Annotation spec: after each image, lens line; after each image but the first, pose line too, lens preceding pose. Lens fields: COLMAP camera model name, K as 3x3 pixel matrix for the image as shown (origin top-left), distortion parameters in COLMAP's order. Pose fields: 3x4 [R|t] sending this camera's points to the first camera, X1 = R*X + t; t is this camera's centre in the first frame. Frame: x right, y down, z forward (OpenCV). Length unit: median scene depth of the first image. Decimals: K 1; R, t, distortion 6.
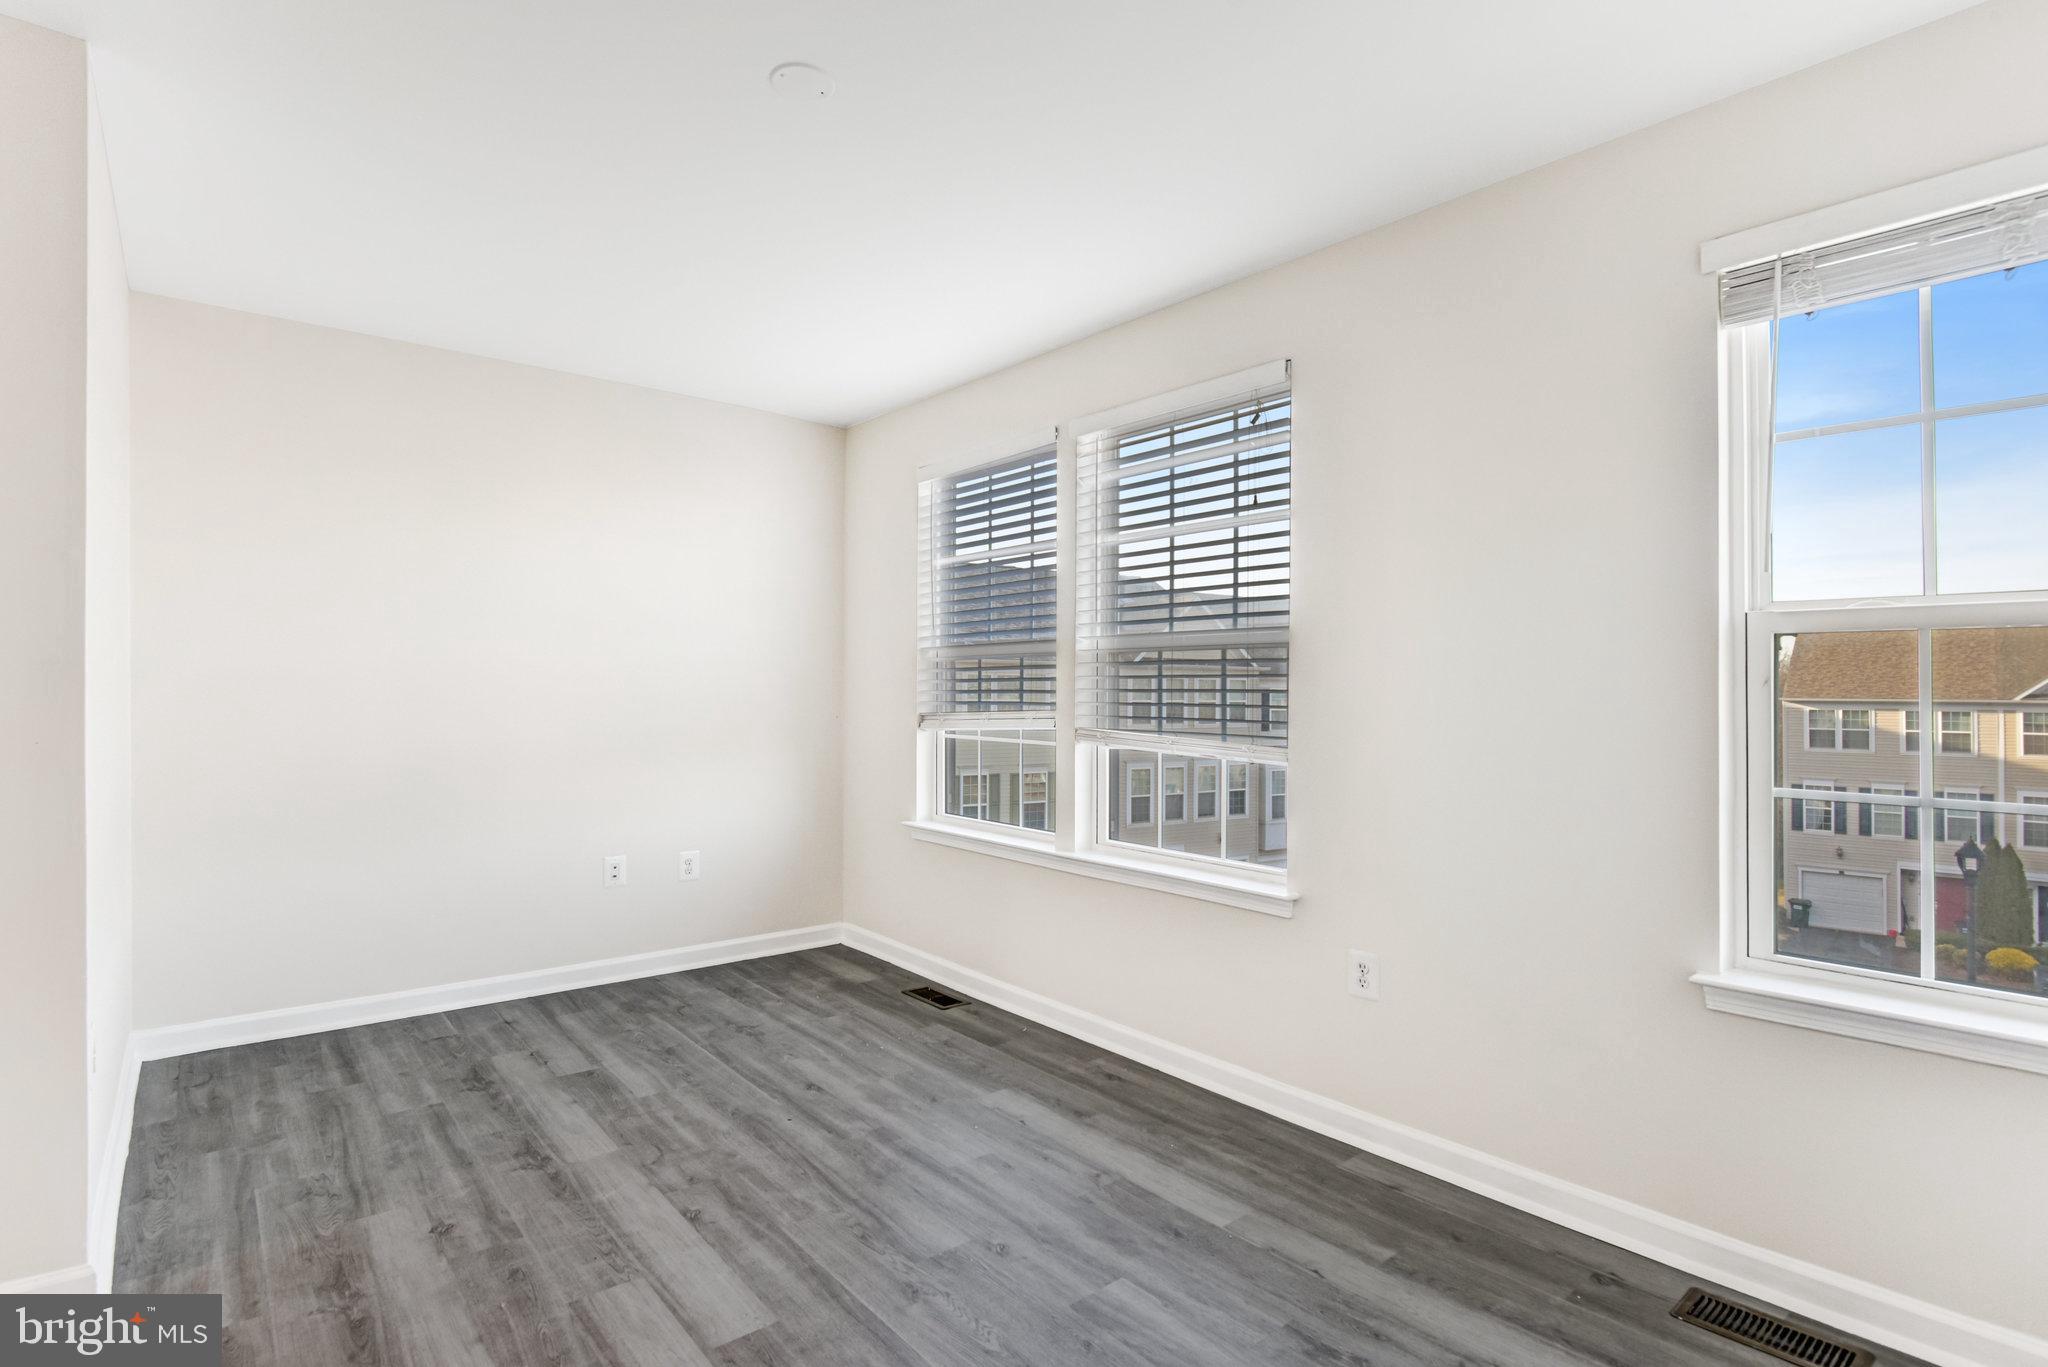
lens RADIAL K [[1035.5, 0, 1034.1], [0, 1035.5, 689.2], [0, 0, 1]] dist [0.001784, 0.000541]
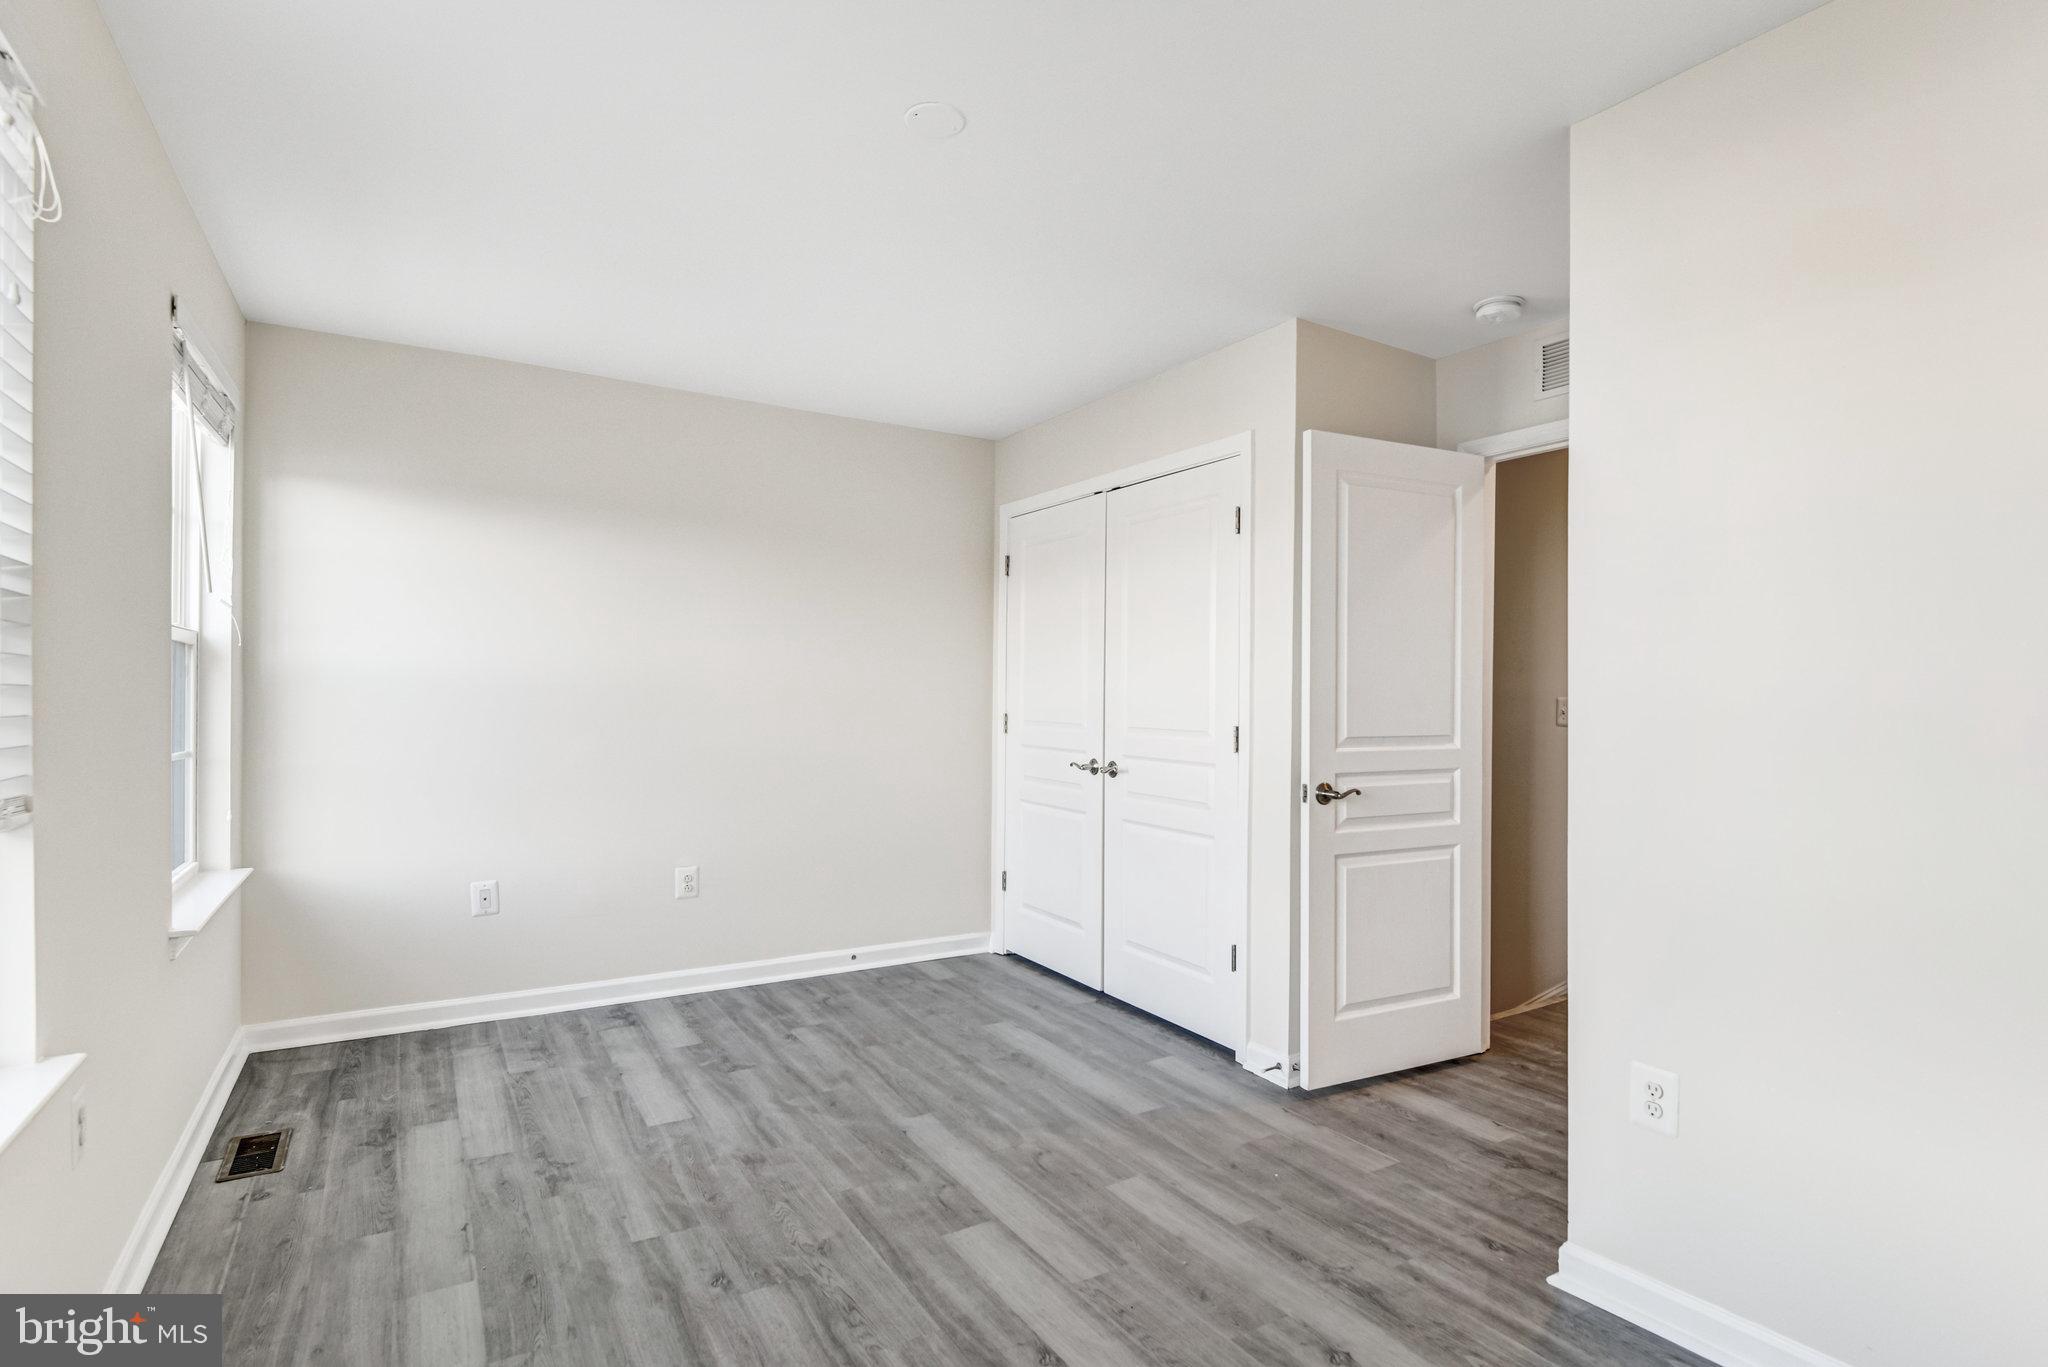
lens RADIAL K [[1035.5, 0, 1034.1], [0, 1035.5, 689.2], [0, 0, 1]] dist [0.001784, 0.000541]
pose [[-0.990112, -0.006291, 0.140140, -0.481589], [-0.007504, 0.999939, -0.008129, -0.006241], [-0.140081, -0.009100, -0.990098, 2.027767]]
